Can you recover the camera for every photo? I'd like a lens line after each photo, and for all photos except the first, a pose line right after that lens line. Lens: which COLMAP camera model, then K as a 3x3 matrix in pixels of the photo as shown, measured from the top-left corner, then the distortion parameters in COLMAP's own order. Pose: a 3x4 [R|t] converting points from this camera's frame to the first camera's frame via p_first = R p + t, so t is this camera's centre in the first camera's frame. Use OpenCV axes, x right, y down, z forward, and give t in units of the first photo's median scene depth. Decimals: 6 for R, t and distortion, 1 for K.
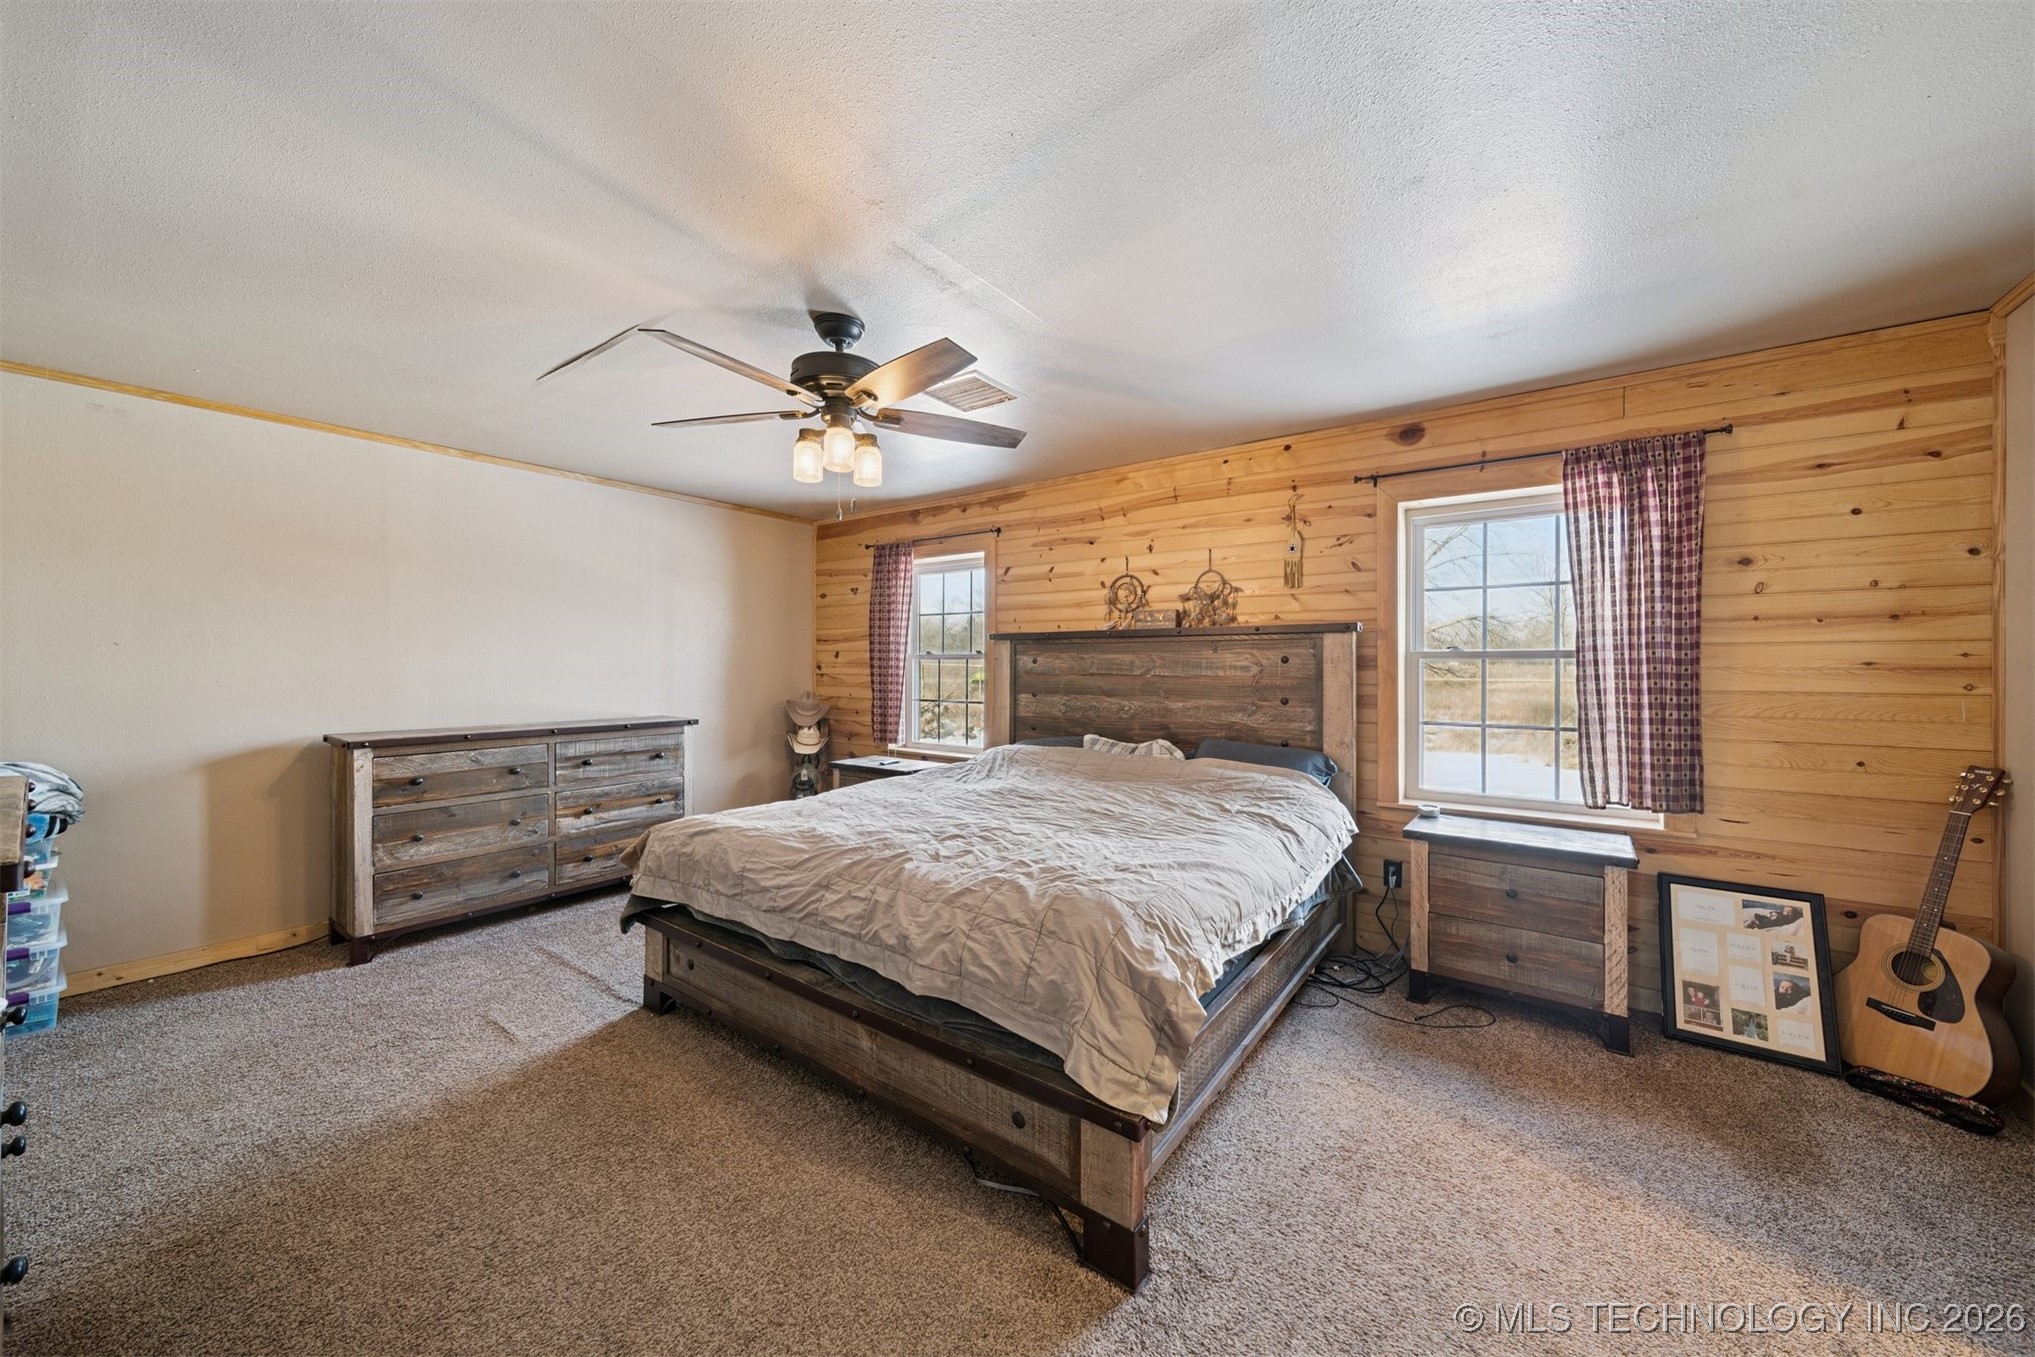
lens RADIAL K [[716.2, 0, 1030.6], [0, 716.2, 667.6], [0, 0, 1]] dist [0.003000, -0.001000]
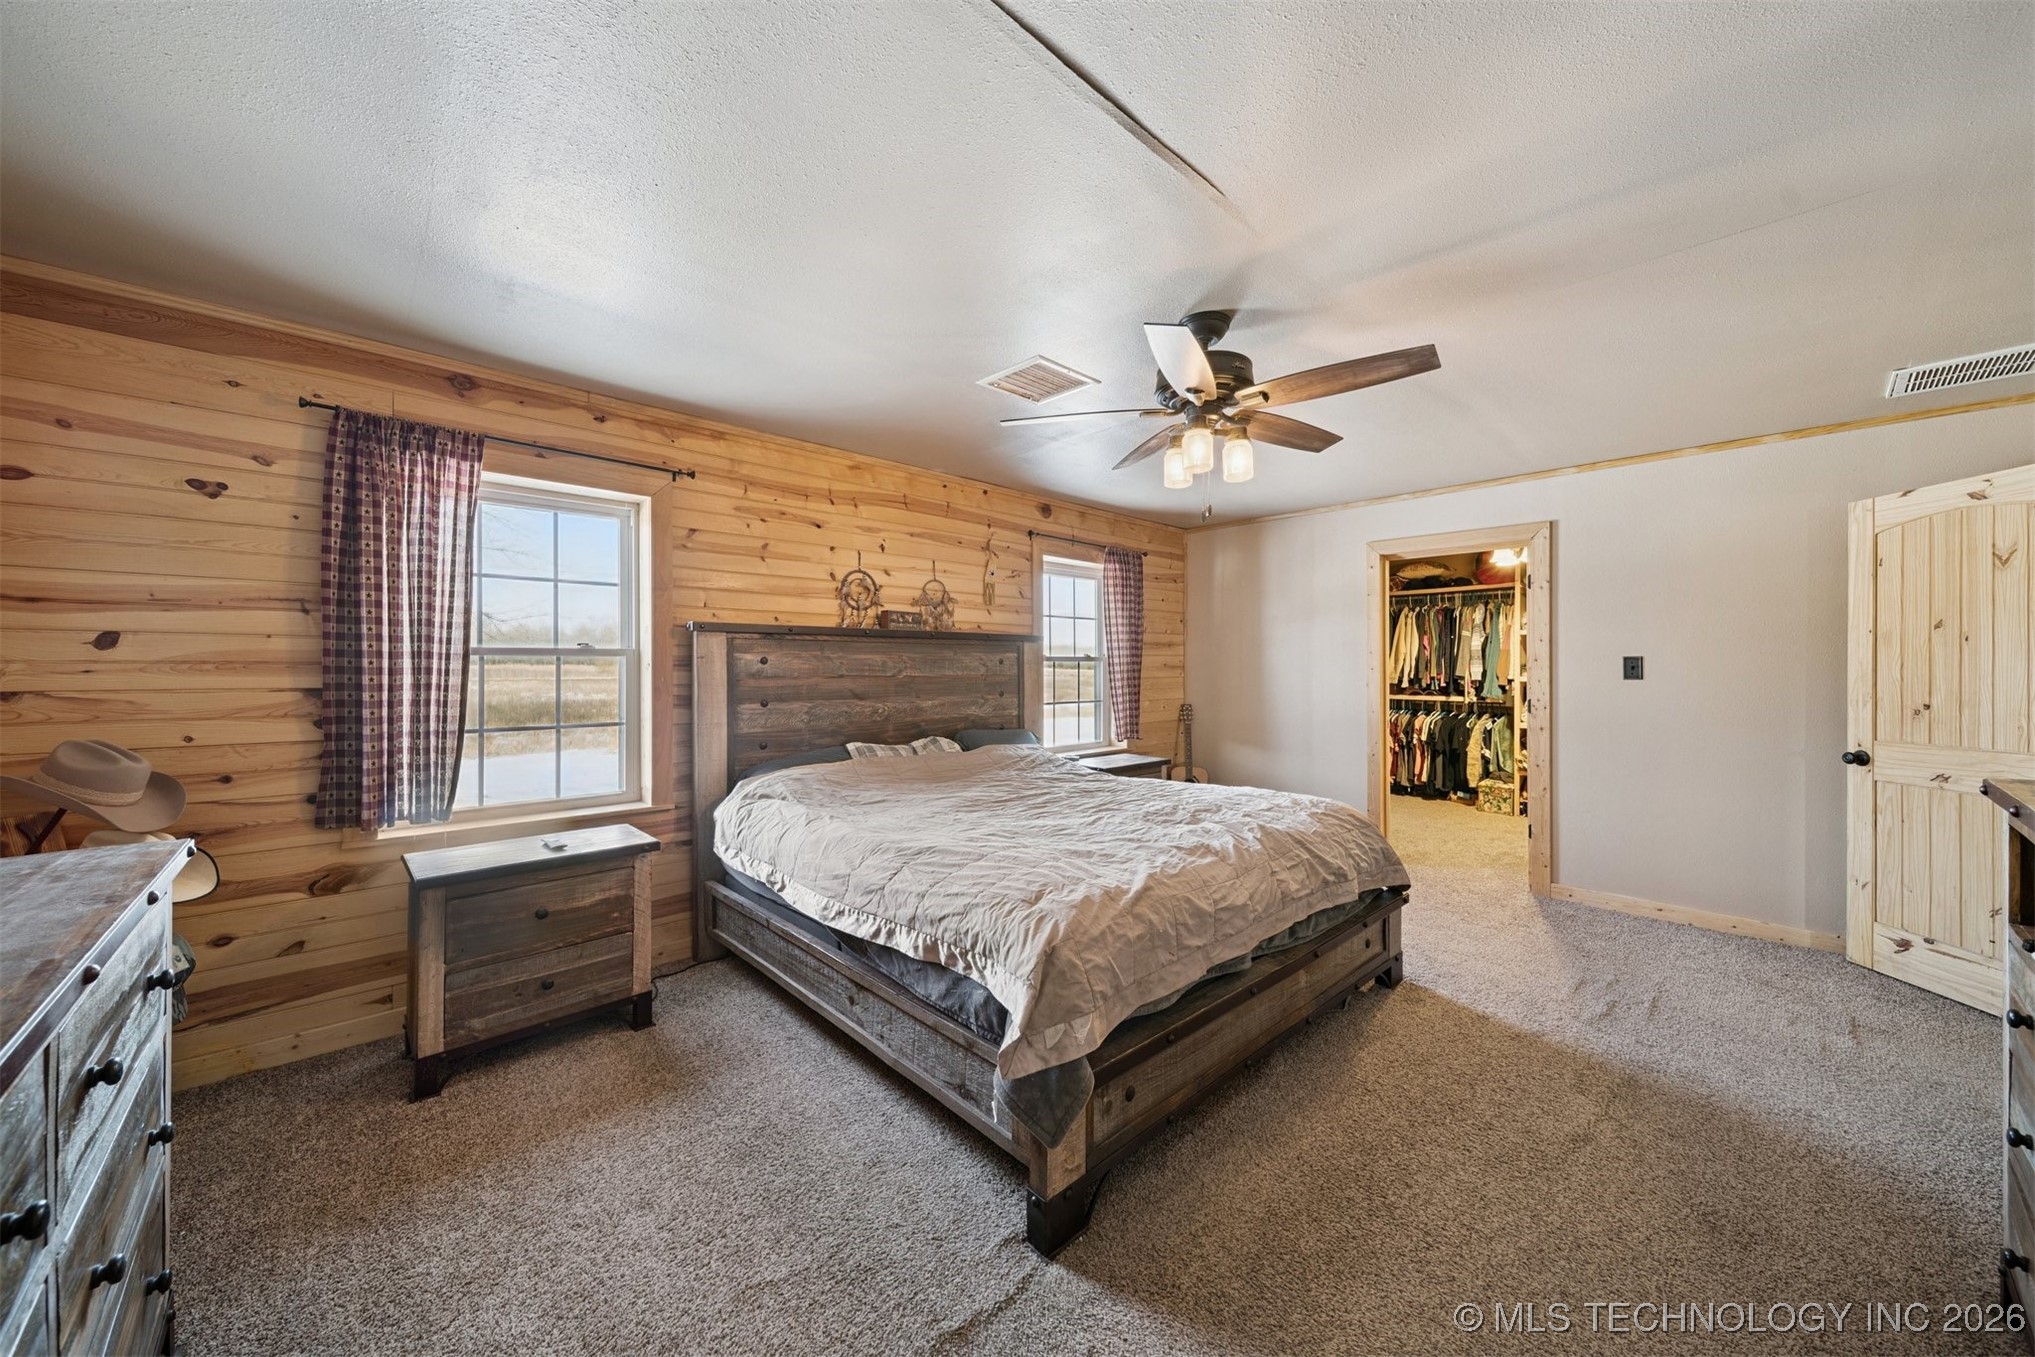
lens RADIAL K [[716.2, 0, 1007.2], [0, 716.2, 671.3], [0, 0, 1]] dist [0.003000, -0.001000]
pose [[0.202874, -0.009687, 0.979157, -0.763219], [0.003028, 0.999952, 0.009265, -0.004621], [-0.979200, 0.001085, 0.202893, 0.629063]]
